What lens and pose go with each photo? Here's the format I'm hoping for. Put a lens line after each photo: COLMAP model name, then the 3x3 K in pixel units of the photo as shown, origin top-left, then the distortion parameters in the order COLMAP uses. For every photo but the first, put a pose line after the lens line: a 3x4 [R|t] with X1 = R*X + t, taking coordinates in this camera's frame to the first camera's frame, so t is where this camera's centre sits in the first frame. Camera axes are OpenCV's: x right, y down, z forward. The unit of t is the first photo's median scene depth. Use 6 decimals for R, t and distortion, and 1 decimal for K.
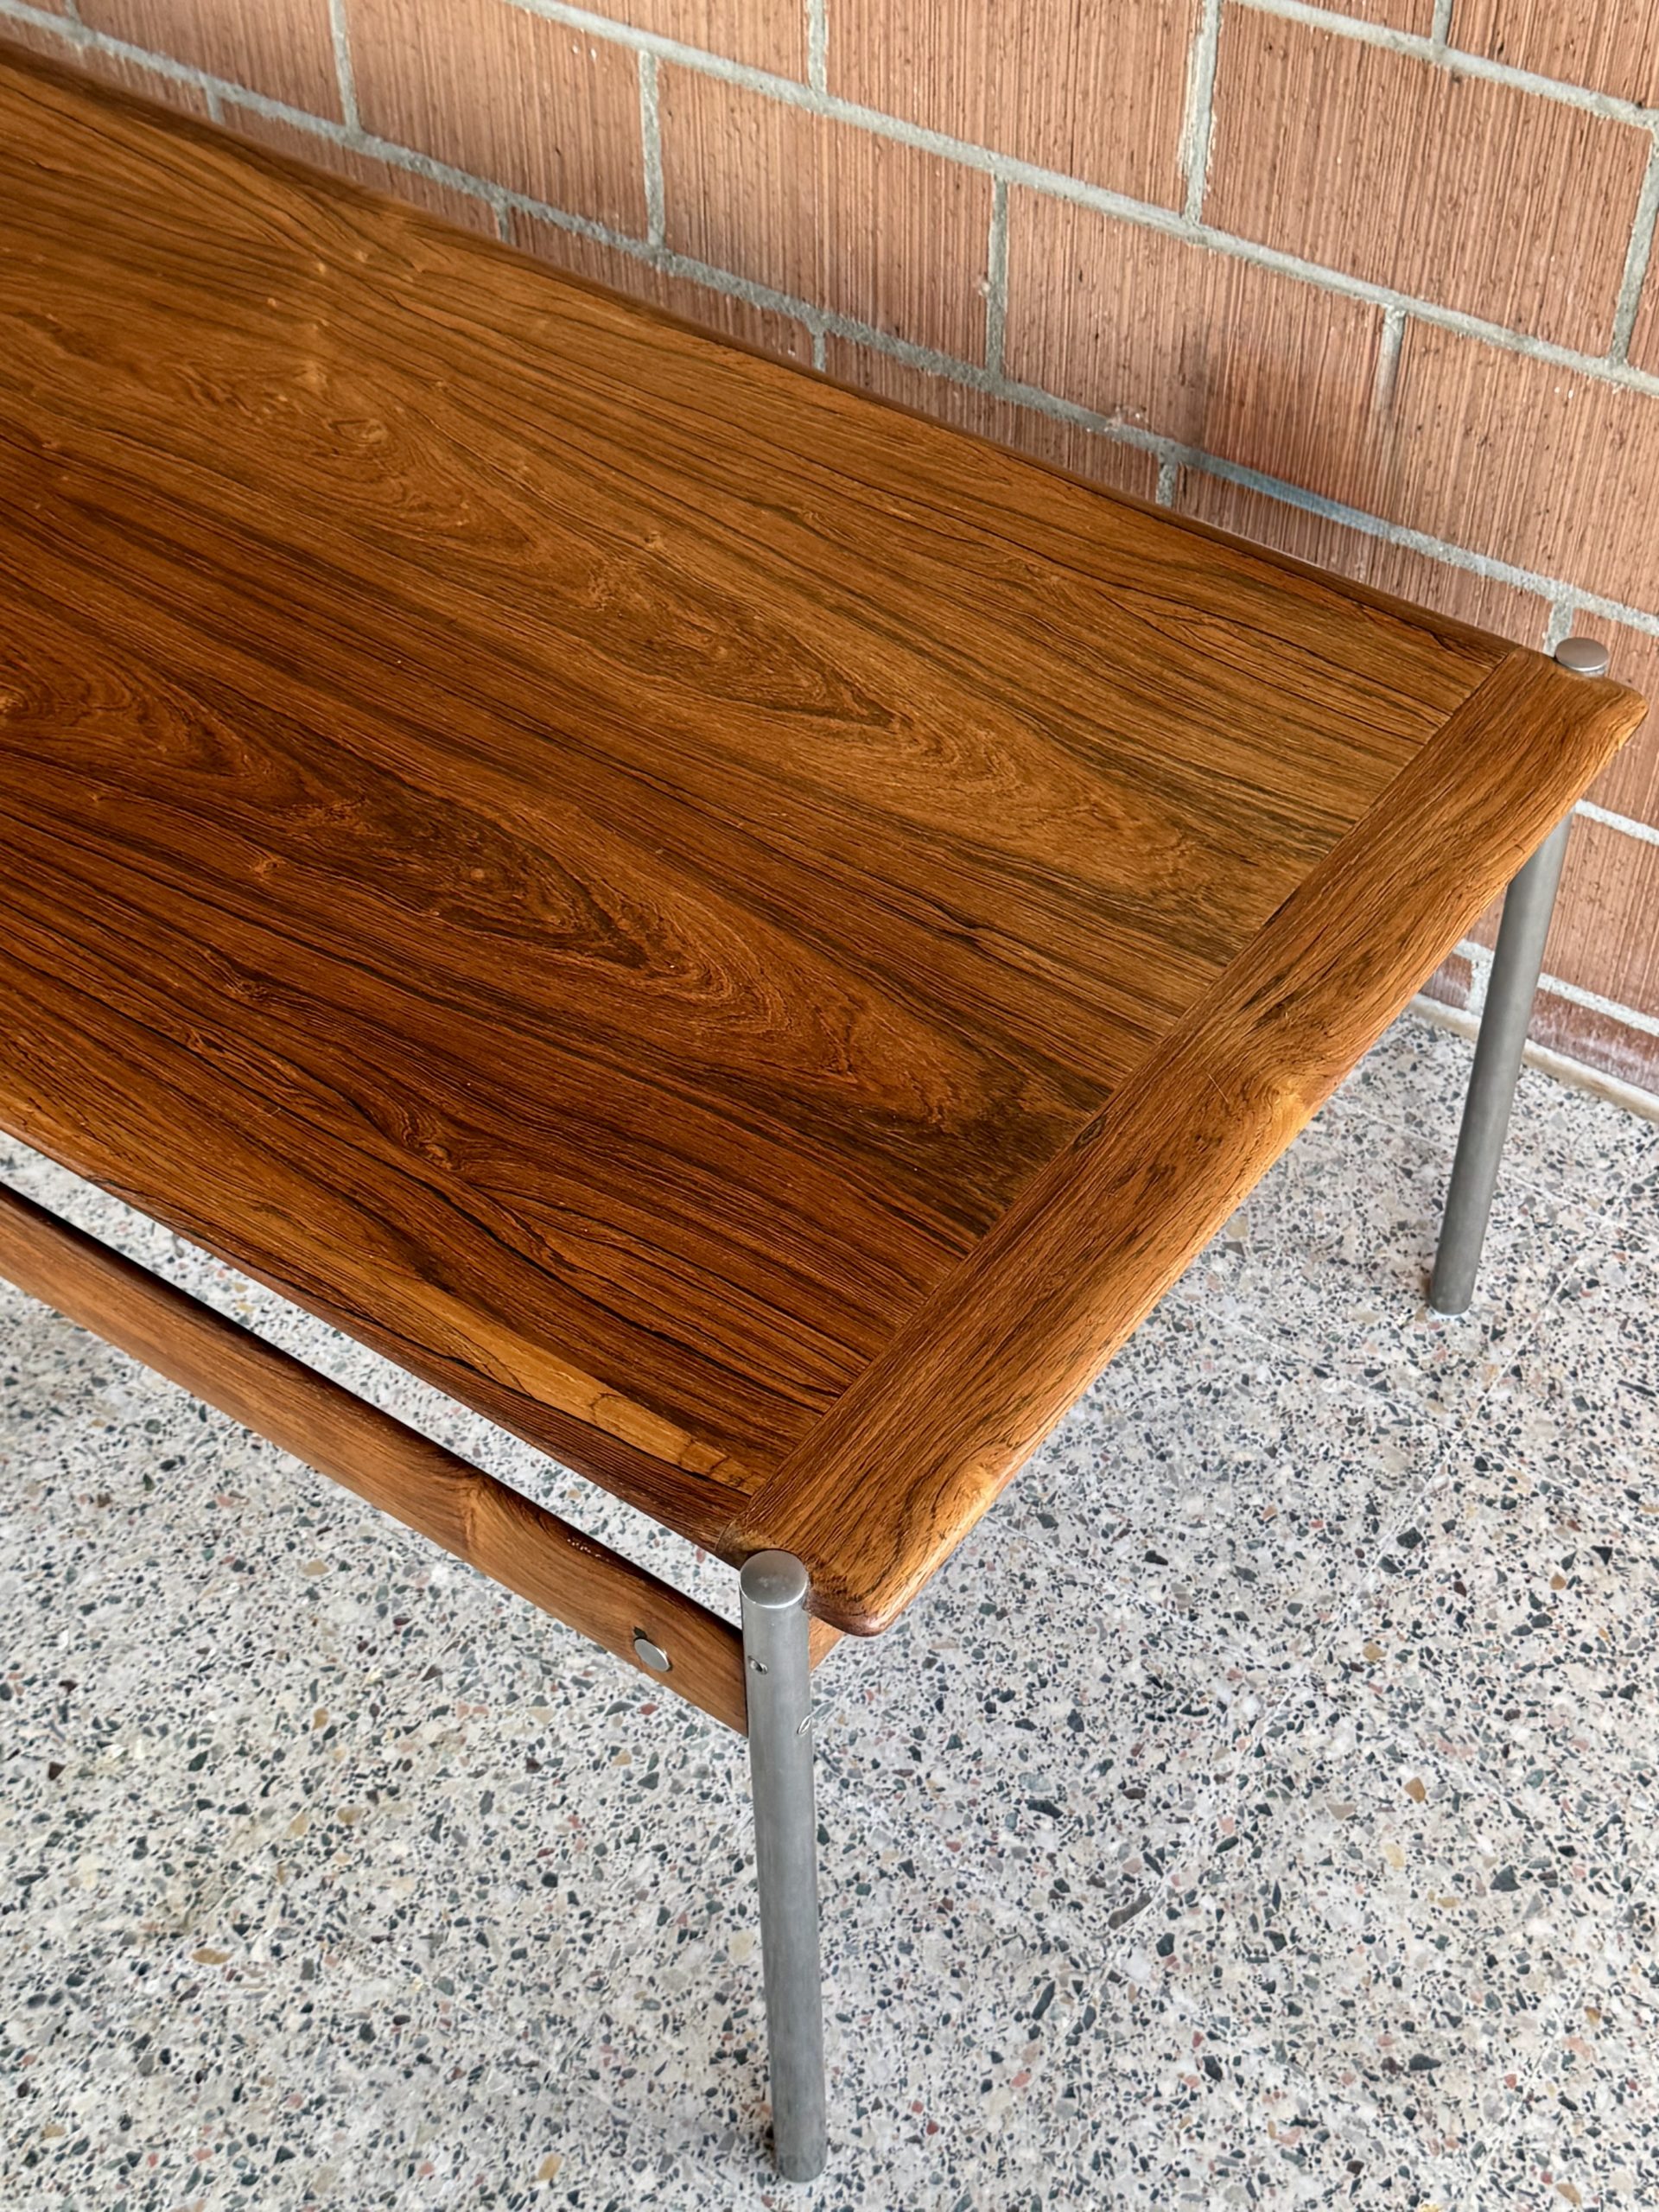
lens RADIAL K [[3055.6, 0, 829.5], [0, 3055.6, 1106.0], [0, 0, 1]] dist [0.208826, -0.518226]
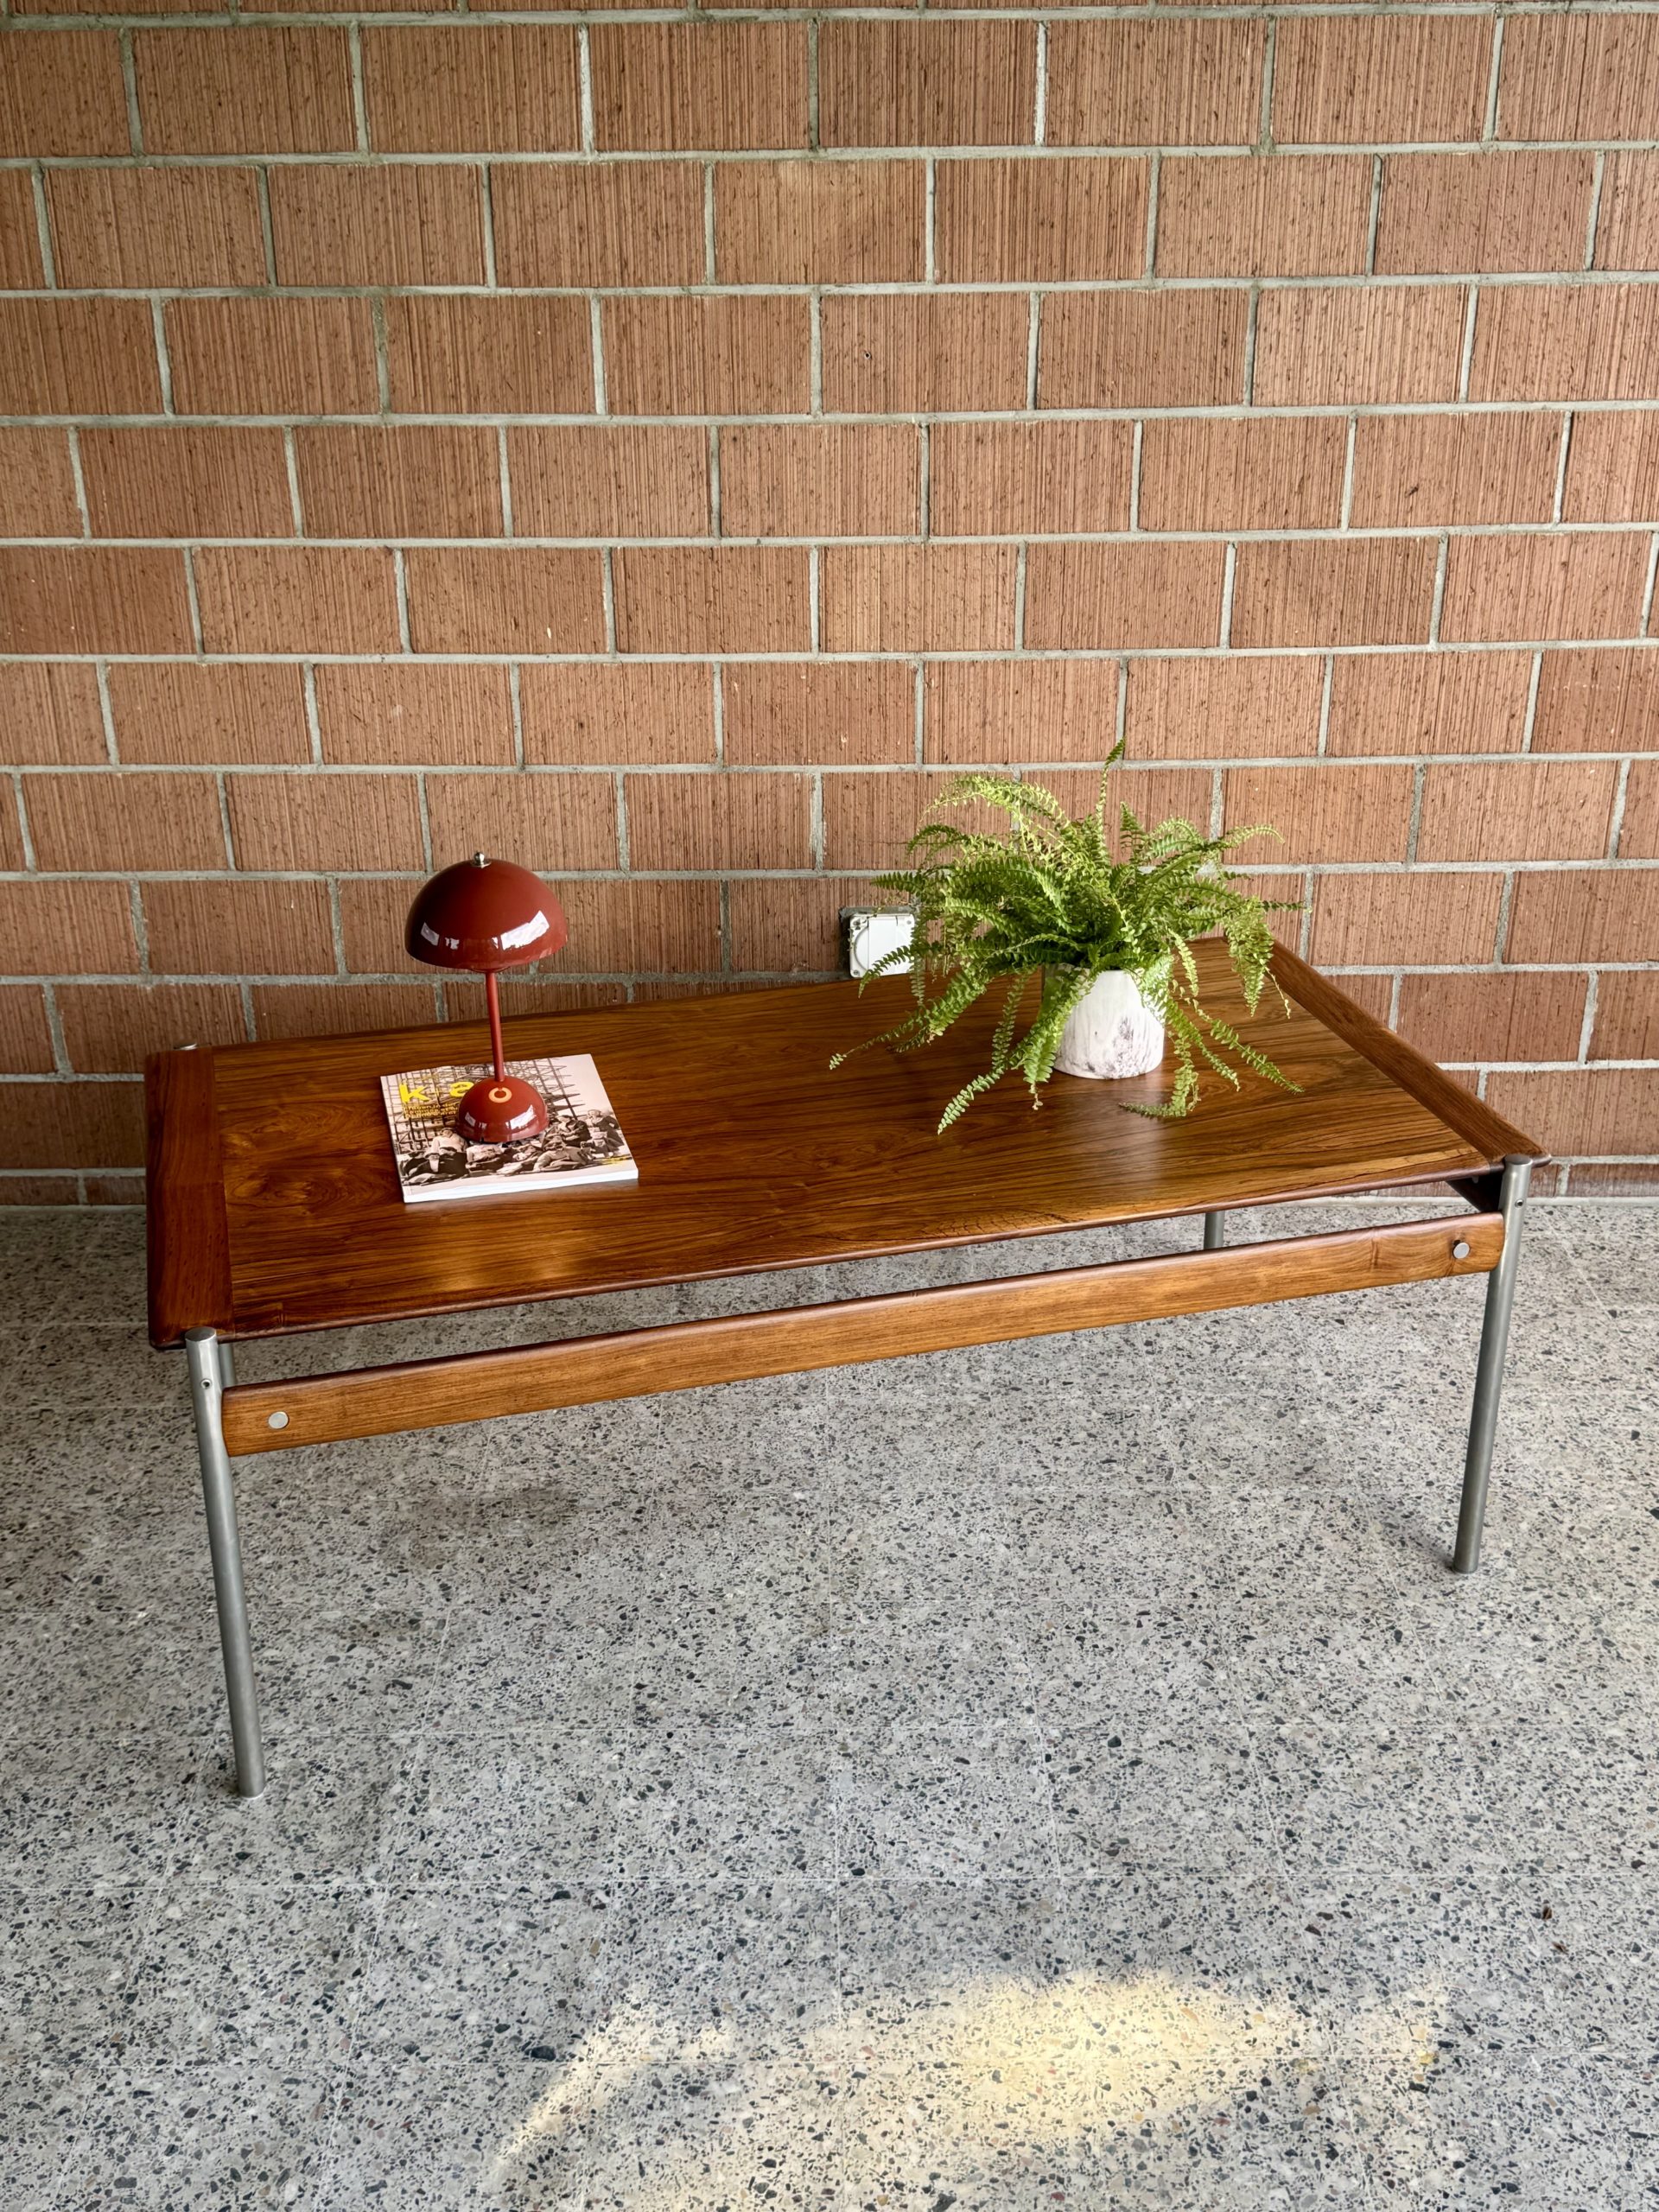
lens RADIAL K [[2287.0, 0, 824.7], [0, 2287.0, 1097.4], [0, 0, 1]] dist [0.214486, -0.527391]
pose [[0.822574, -0.233688, 0.518423, -0.870969], [0.413989, 0.871095, -0.264209, 0.345478], [-0.389853, 0.431953, 0.813284, -0.361448]]
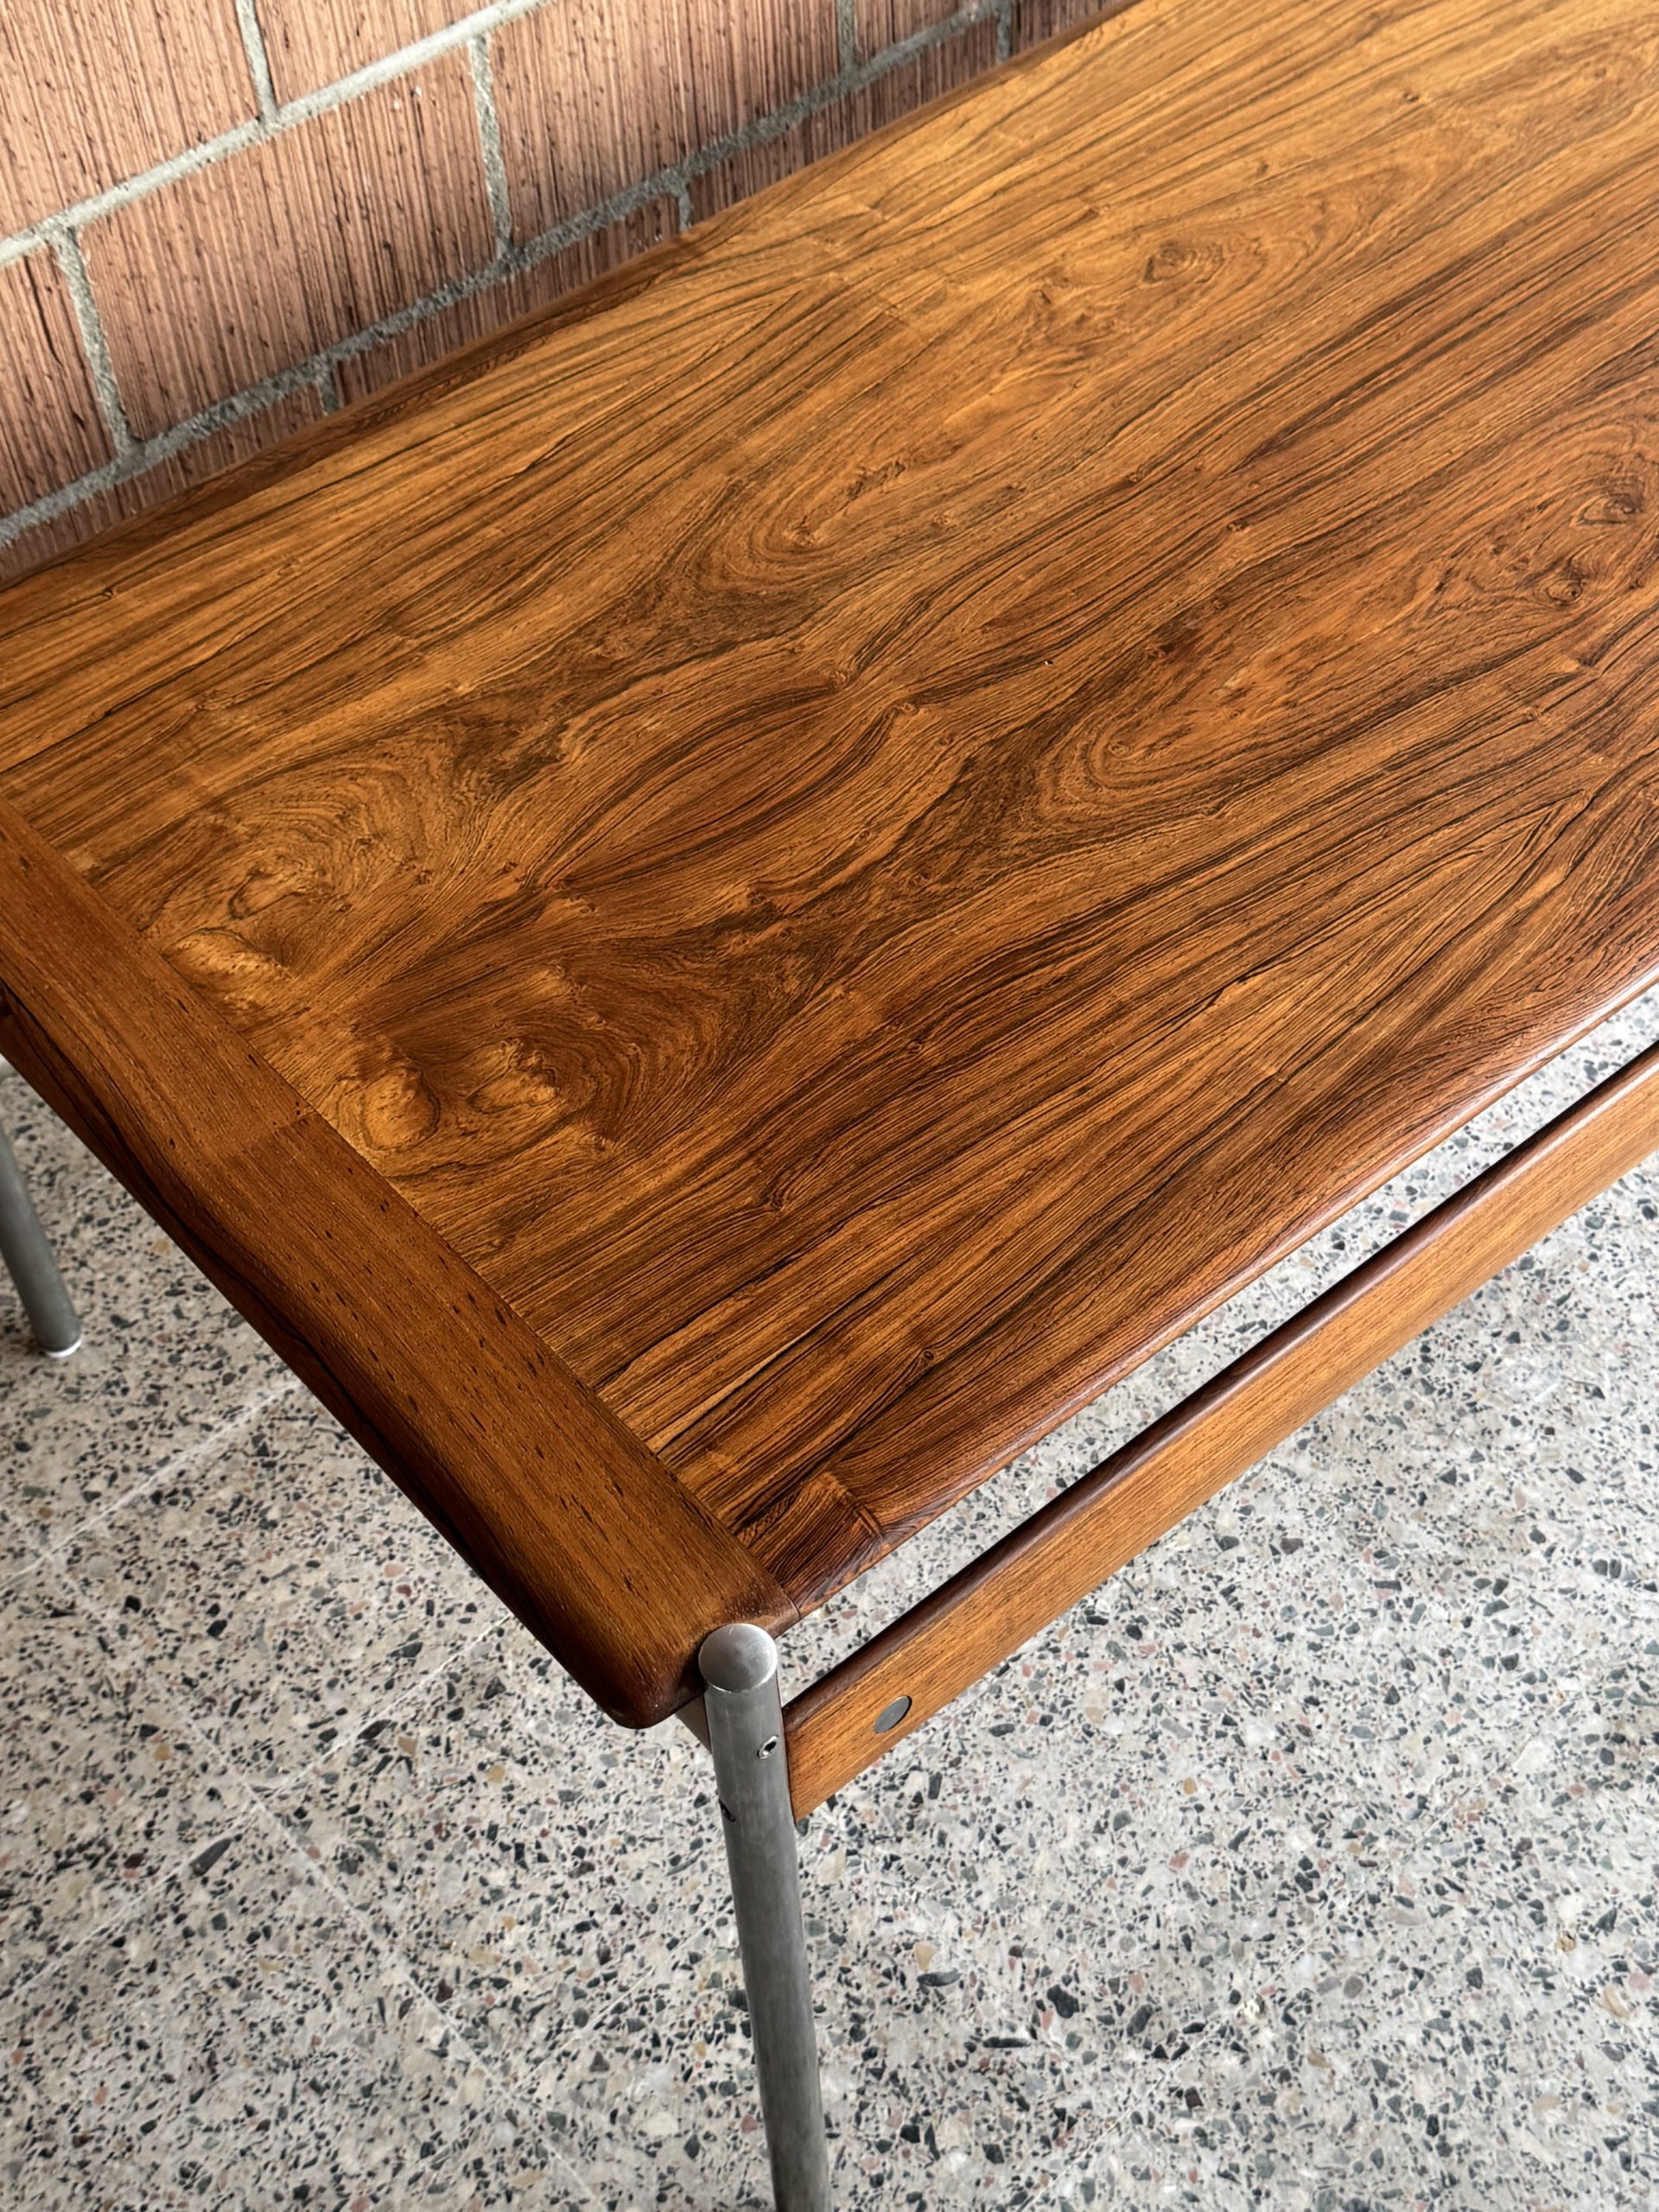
lens RADIAL K [[3055.6, 0, 829.5], [0, 3055.6, 1106.0], [0, 0, 1]] dist [0.208826, -0.518226]
pose [[0.246501, -0.741982, 0.623459, -0.924804], [0.737110, 0.561204, 0.376456, -0.493263], [-0.629211, 0.366761, 0.685259, 0.521998]]
